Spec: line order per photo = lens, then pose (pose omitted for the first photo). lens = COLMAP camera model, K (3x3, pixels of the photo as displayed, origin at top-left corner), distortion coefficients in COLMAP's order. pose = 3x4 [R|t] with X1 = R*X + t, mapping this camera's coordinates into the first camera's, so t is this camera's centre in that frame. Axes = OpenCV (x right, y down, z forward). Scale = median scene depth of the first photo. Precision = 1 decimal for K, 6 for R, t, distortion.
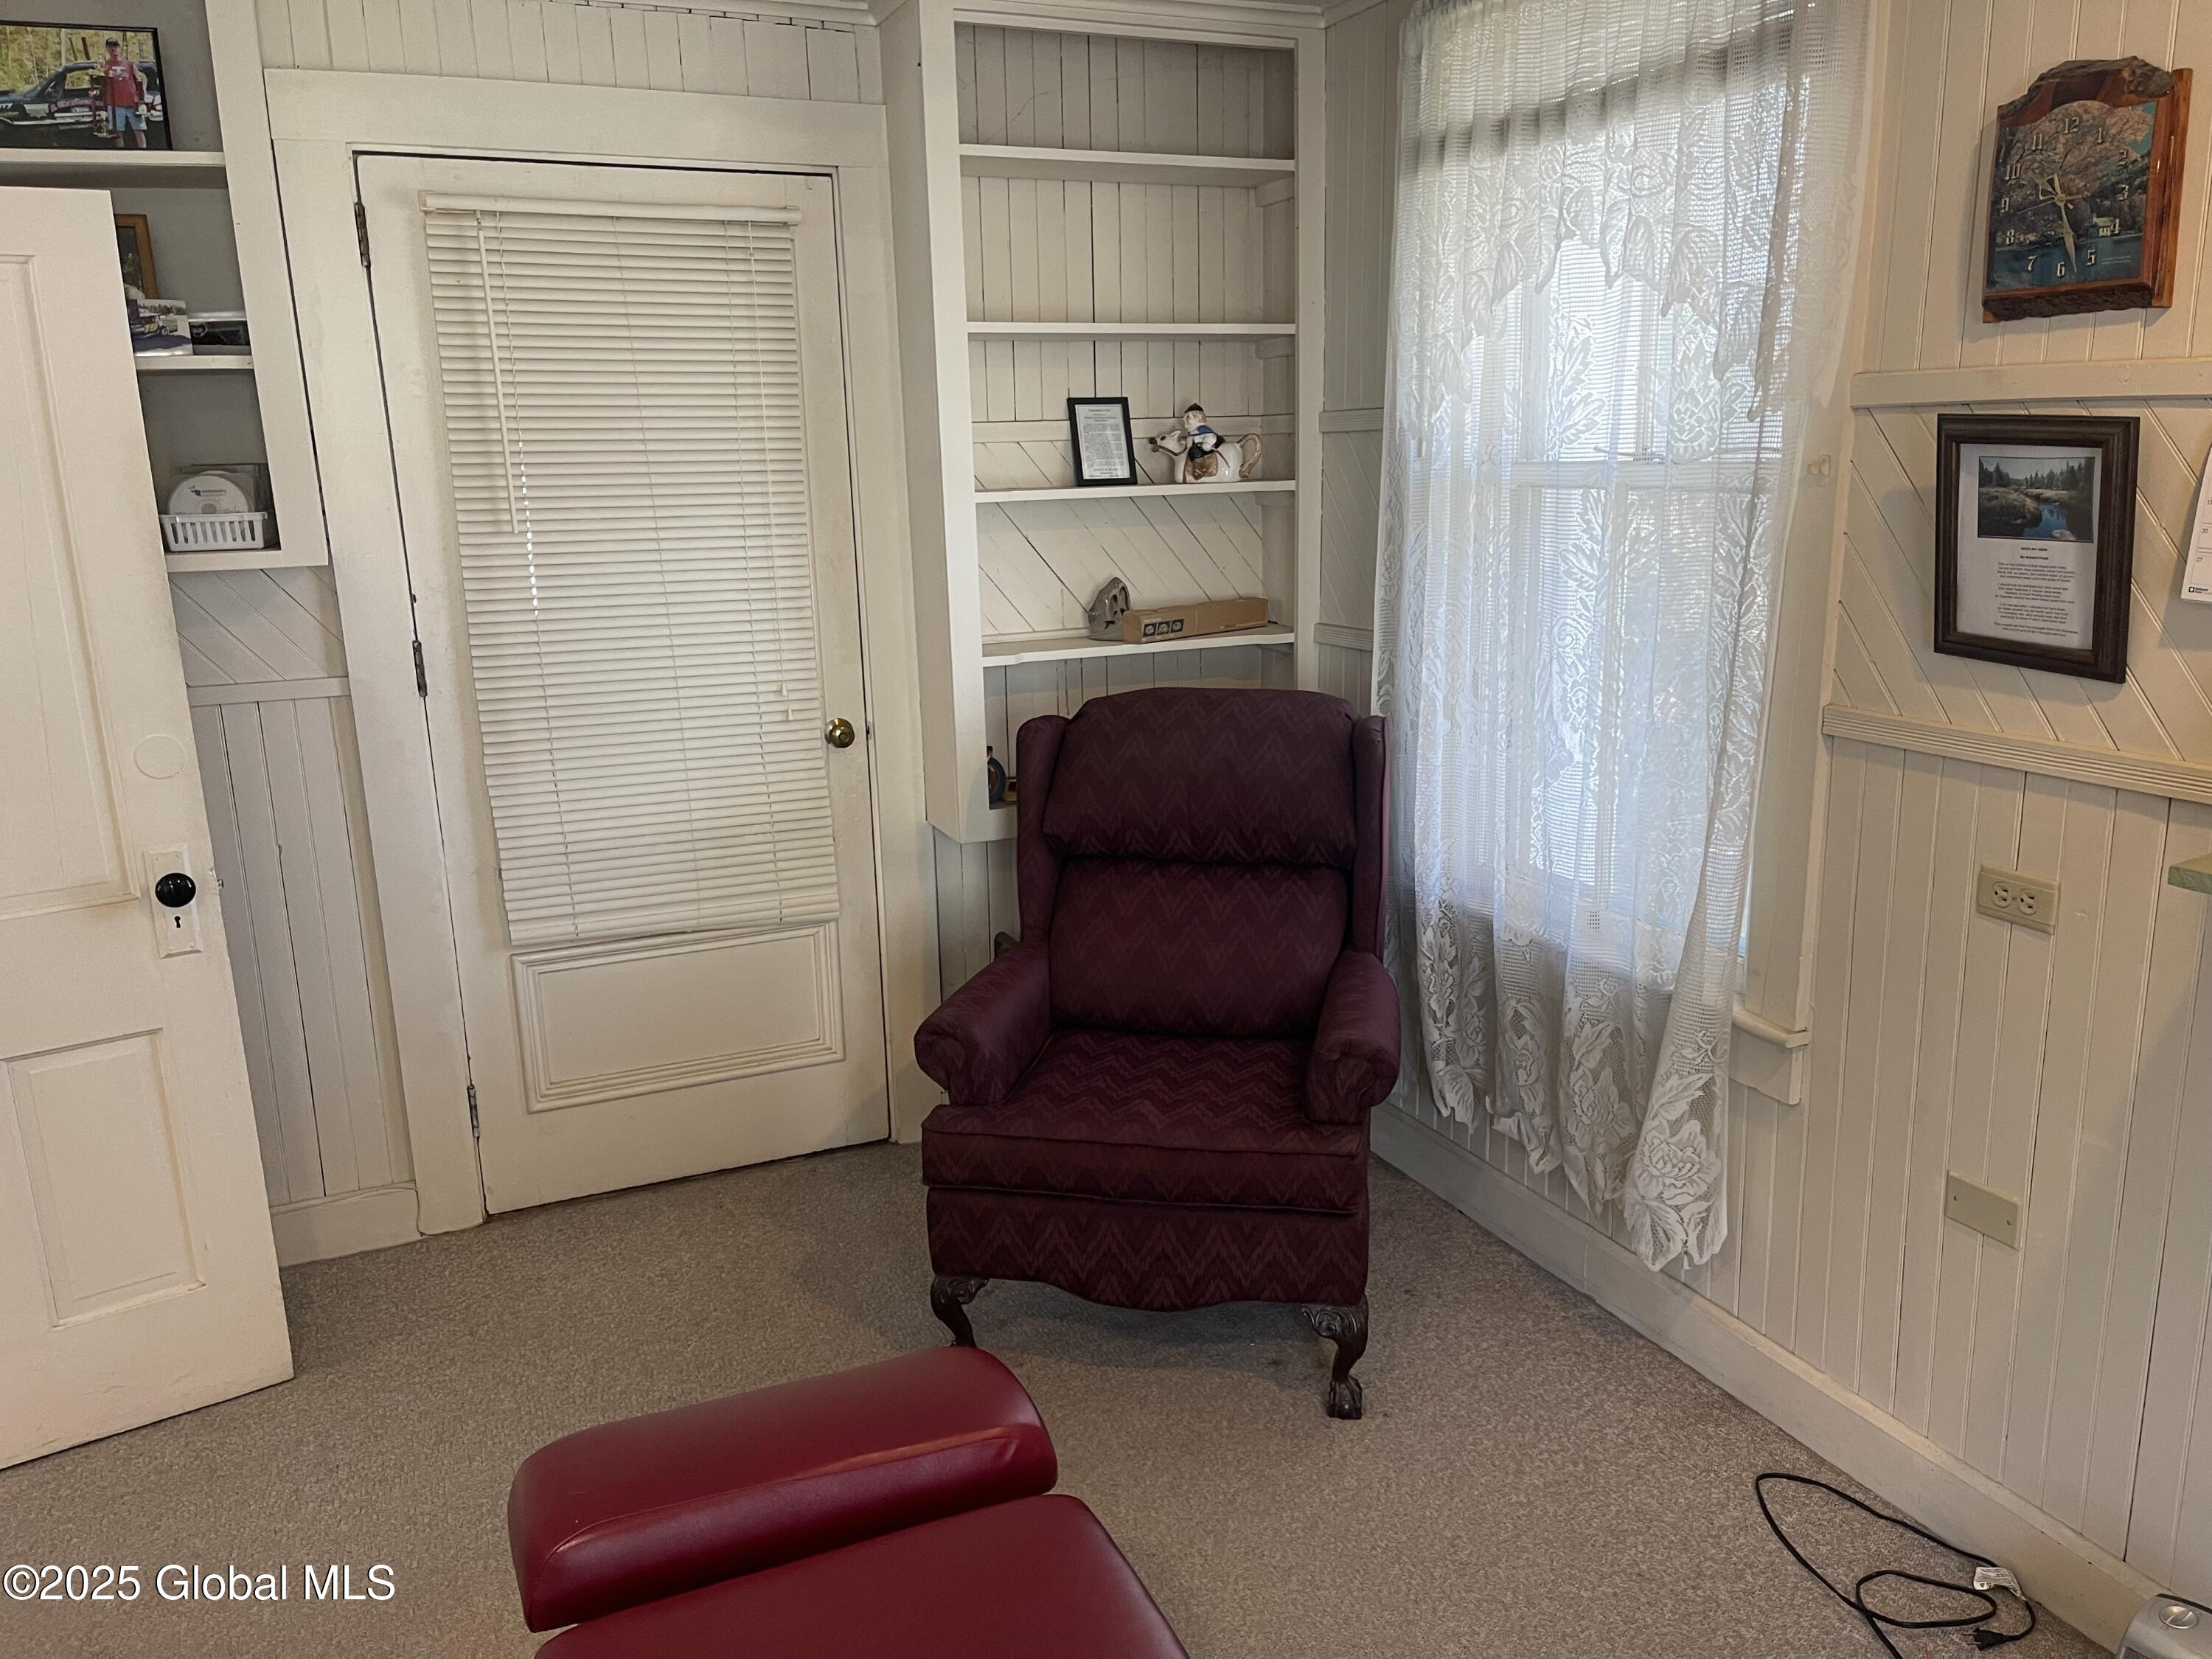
lens RADIAL K [[1661.7, 0, 1109.4], [0, 1661.7, 833.3], [0, 0, 1]] dist [0.009408, -0.038064]
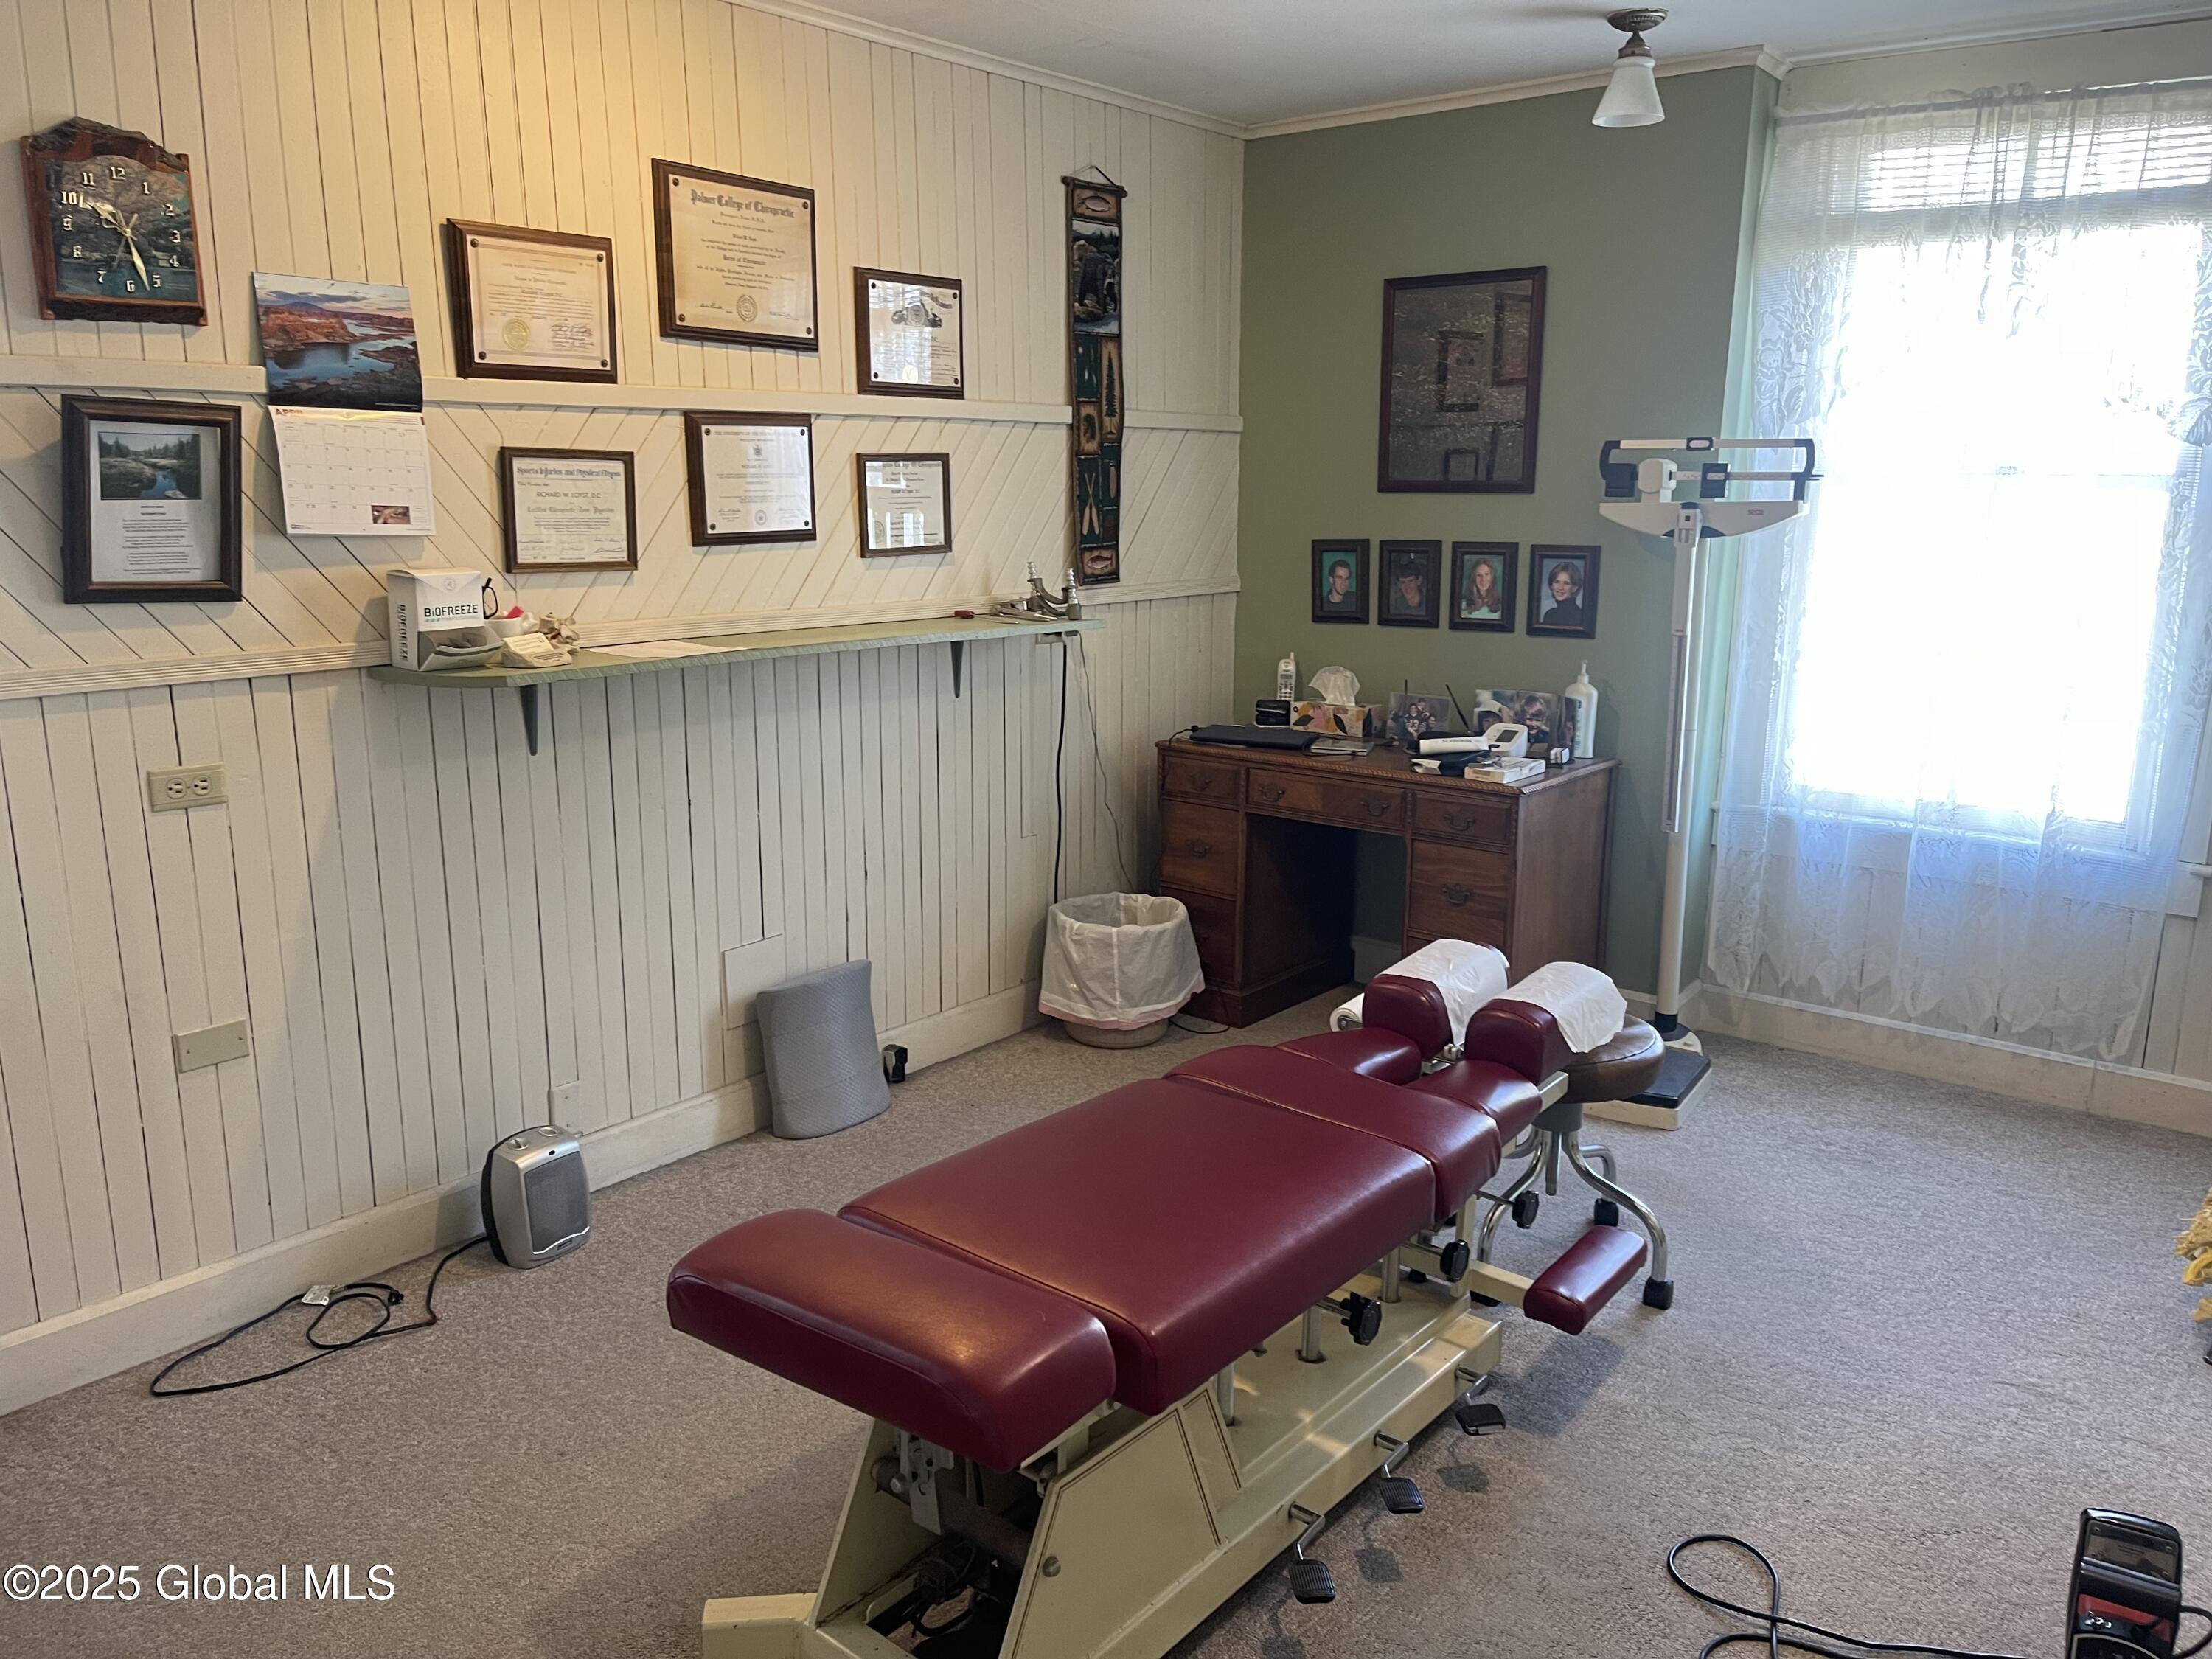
lens RADIAL K [[1661.7, 0, 1109.3], [0, 1661.7, 829.1], [0, 0, 1]] dist [0.009408, -0.038064]
pose [[-0.433003, -0.168696, 0.885466, -0.919129], [0.212678, 0.935477, 0.282225, -0.144180], [-0.875943, 0.310524, -0.369186, 0.909944]]
